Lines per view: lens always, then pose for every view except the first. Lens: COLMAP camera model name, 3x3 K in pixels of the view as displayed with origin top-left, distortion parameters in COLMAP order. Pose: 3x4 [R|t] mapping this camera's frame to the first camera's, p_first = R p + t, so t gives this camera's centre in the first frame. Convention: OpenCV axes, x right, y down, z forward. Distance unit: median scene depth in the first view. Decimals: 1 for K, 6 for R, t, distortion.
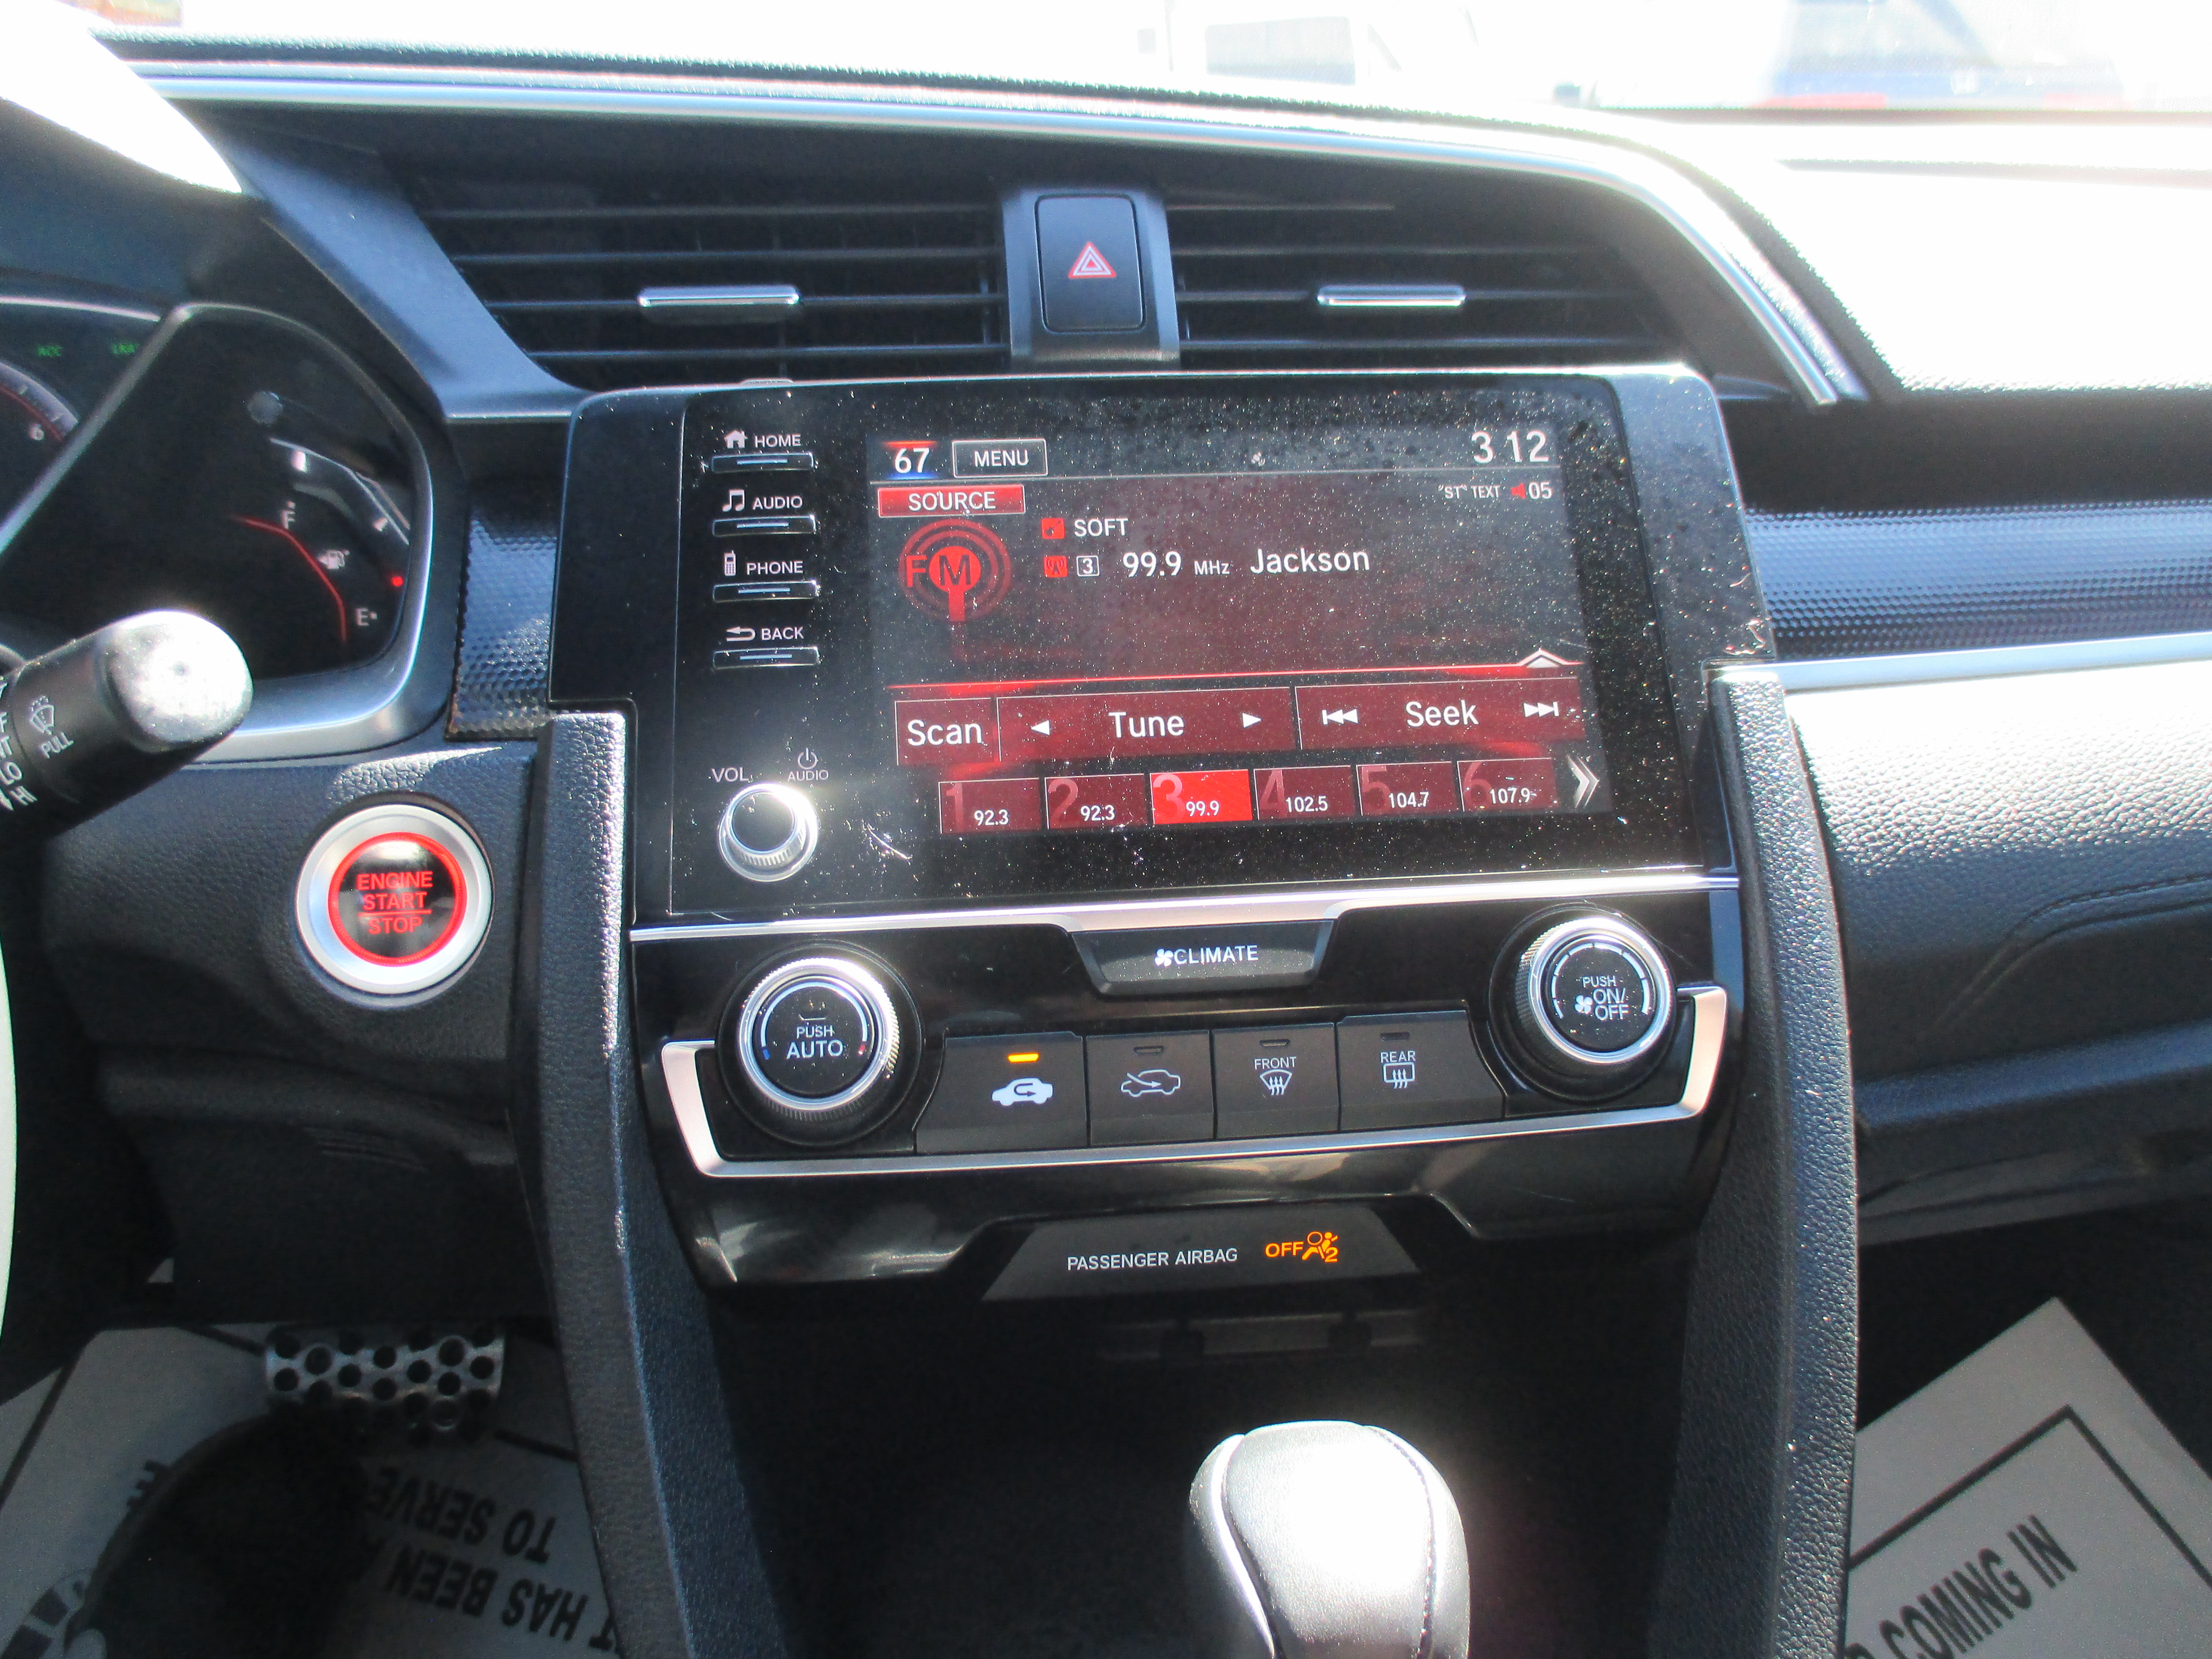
lens RADIAL K [[1821.5, 0, 1114.1], [0, 1821.5, 827.5], [0, 0, 1]] dist [-0.053138, 0.018163]
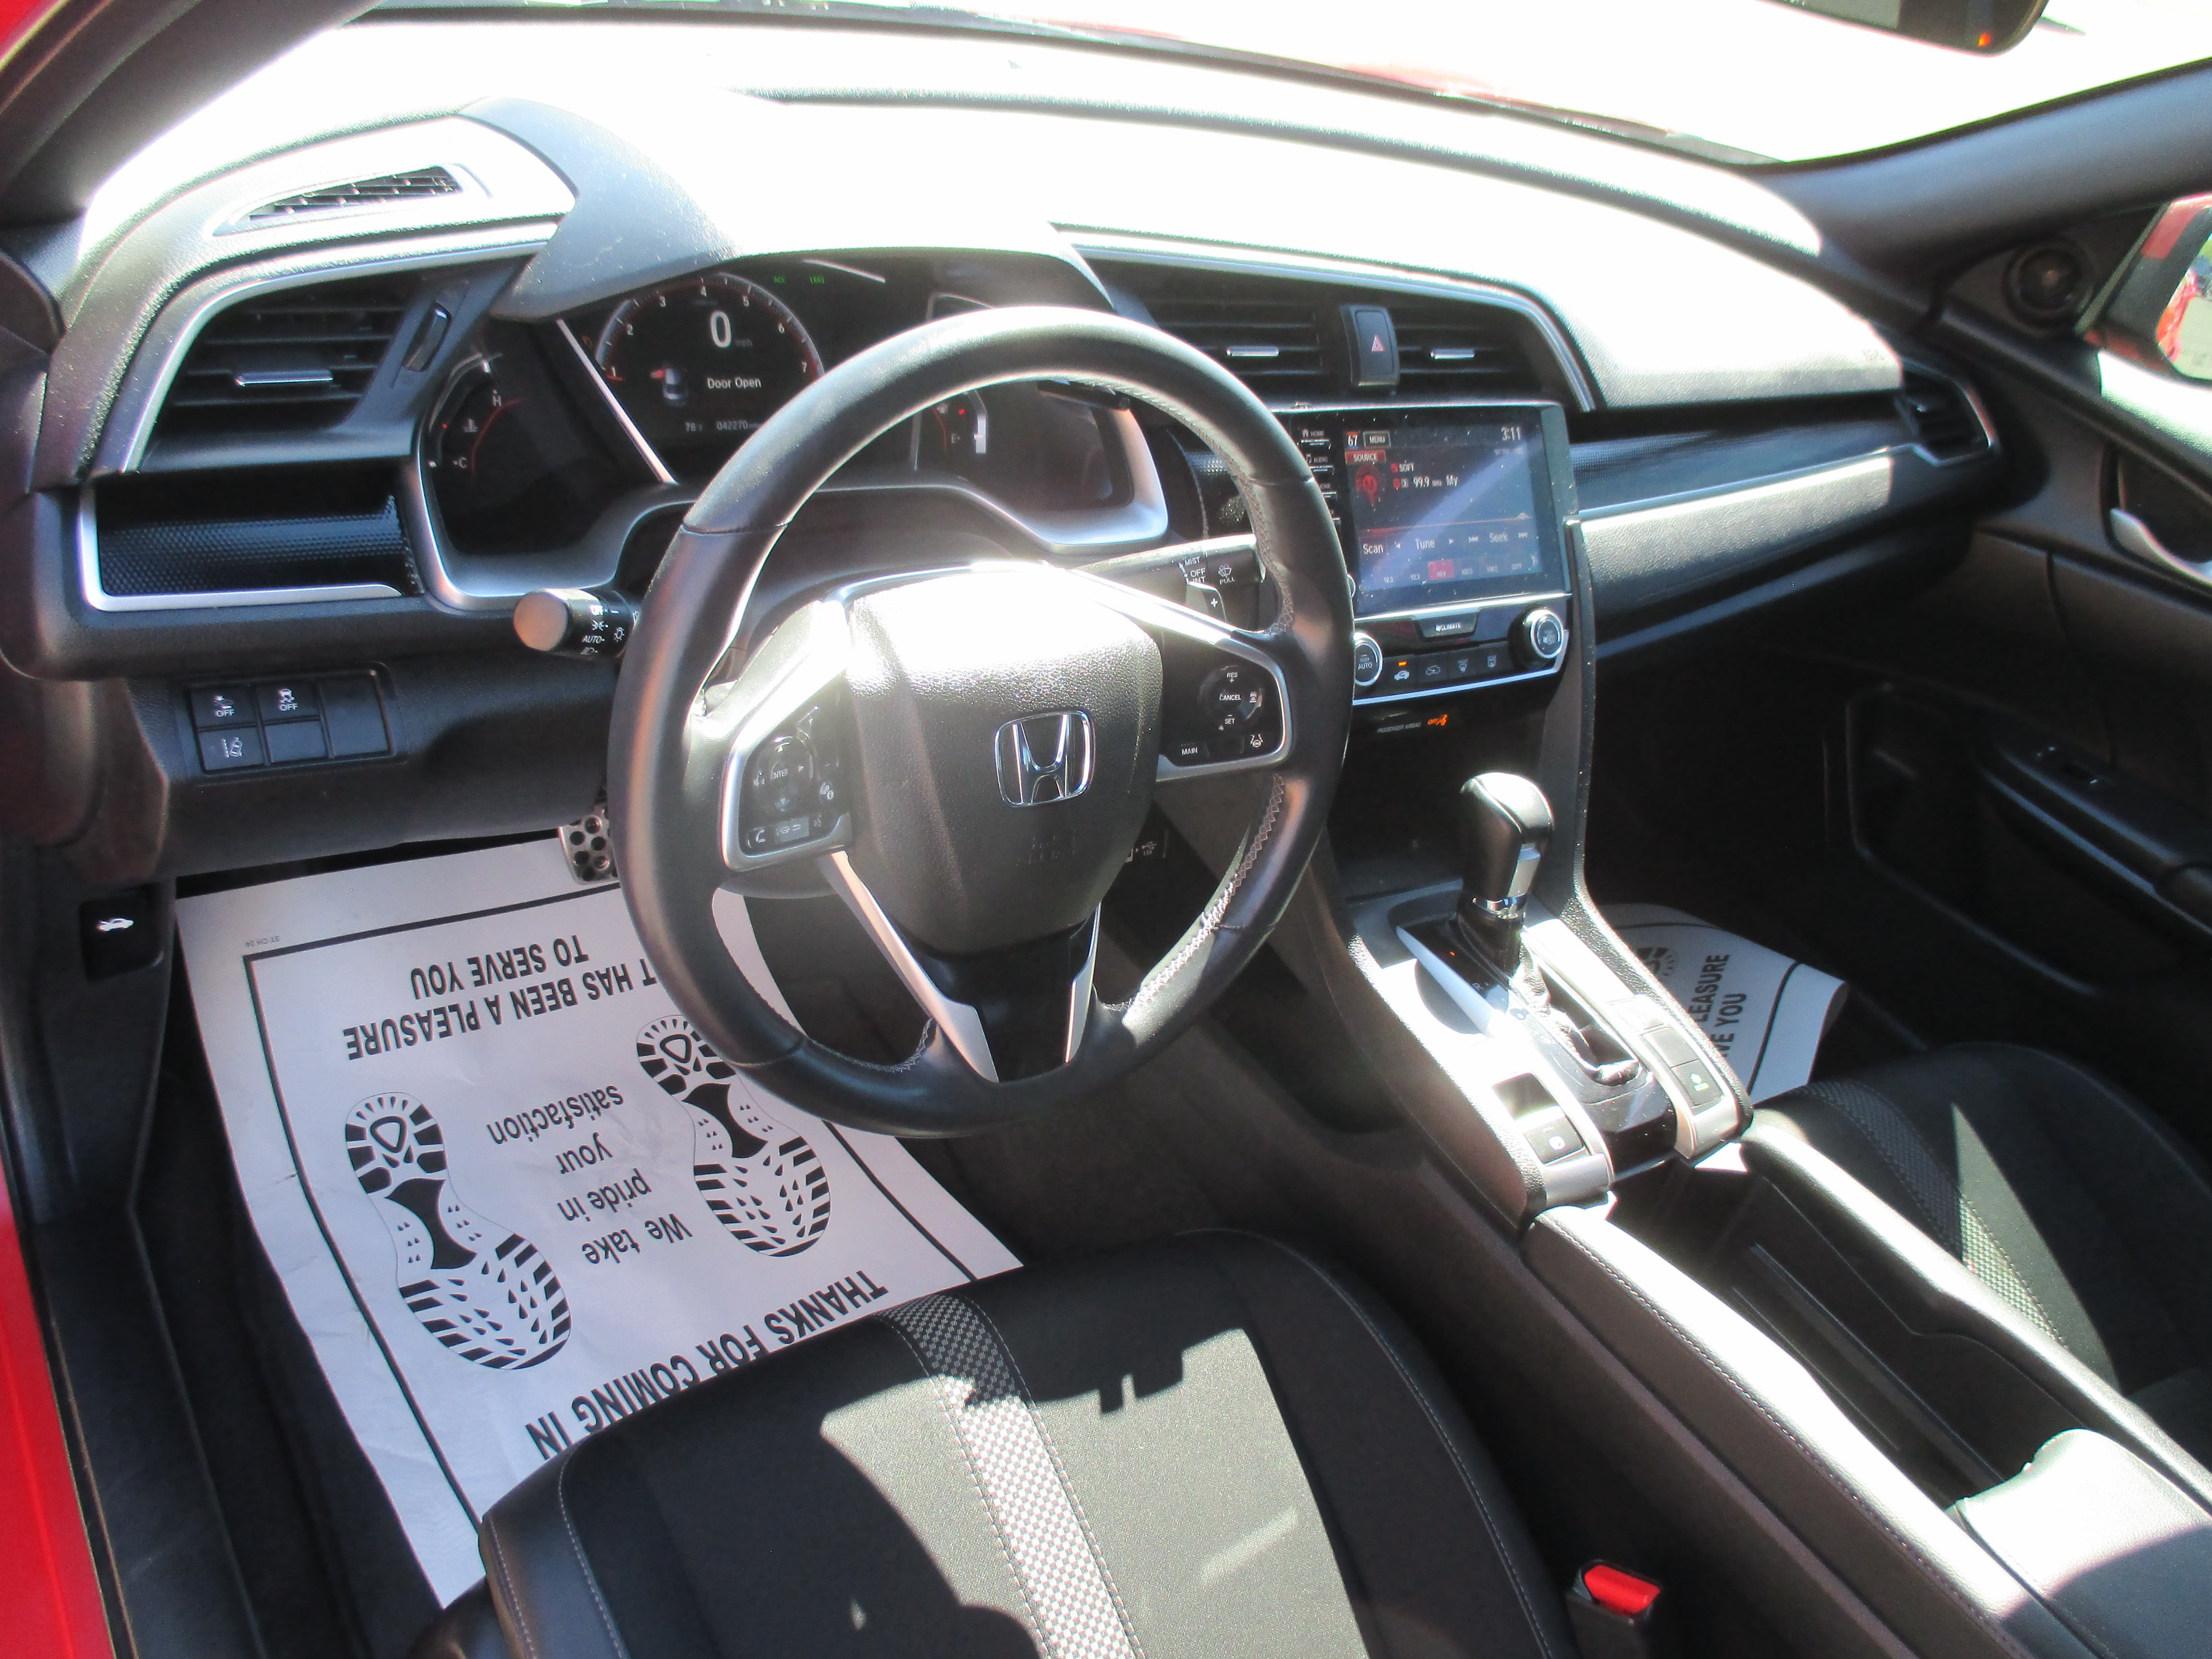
lens RADIAL K [[1846.5, 0, 1106.0], [0, 1846.5, 829.5], [0, 0, 1]] dist [-0.001172, 0.002206]
pose [[0.859848, -0.087745, 0.502954, -1.850673], [-0.062605, 0.959566, 0.274435, -0.378797], [-0.506697, -0.267460, 0.819587, -1.197317]]
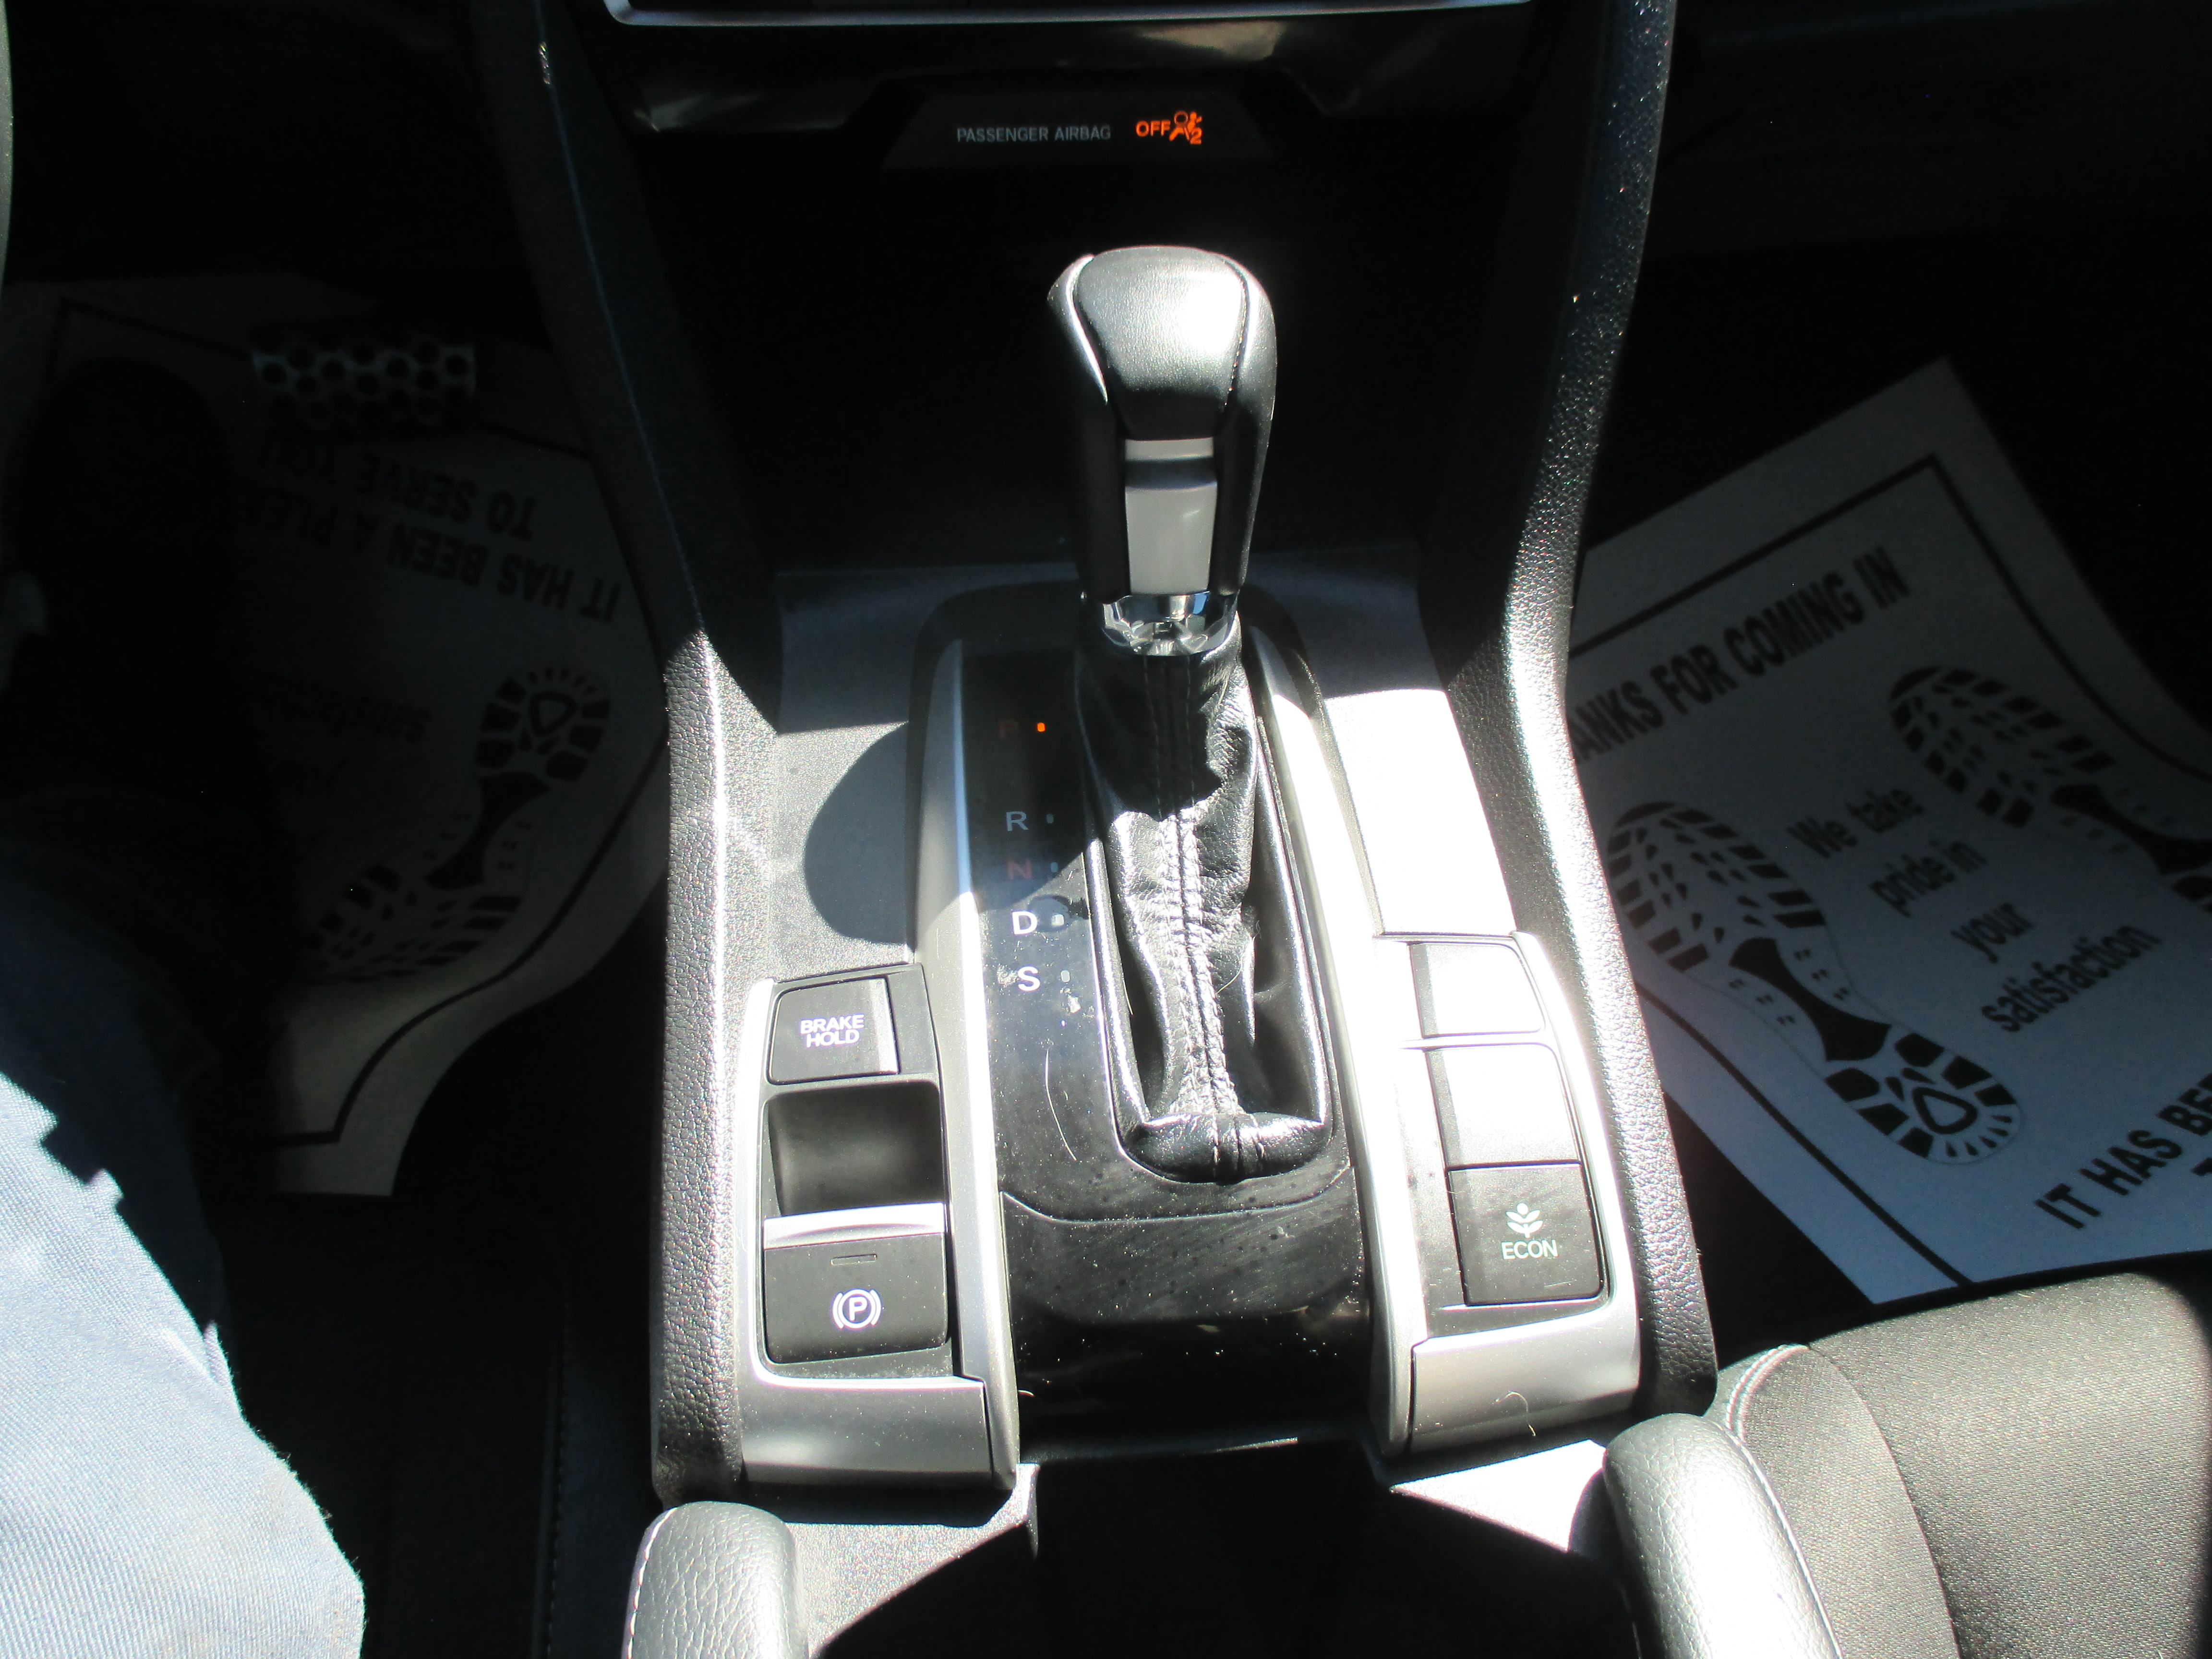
lens RADIAL K [[1840.9, 0, 1106.9], [0, 1840.9, 816.9], [0, 0, 1]] dist [-0.105249, 0.132492]
pose [[0.999805, 0.015893, 0.011728, 0.058855], [-0.019425, 0.898749, 0.438033, 0.123816], [-0.003579, -0.438175, 0.898883, -0.184751]]
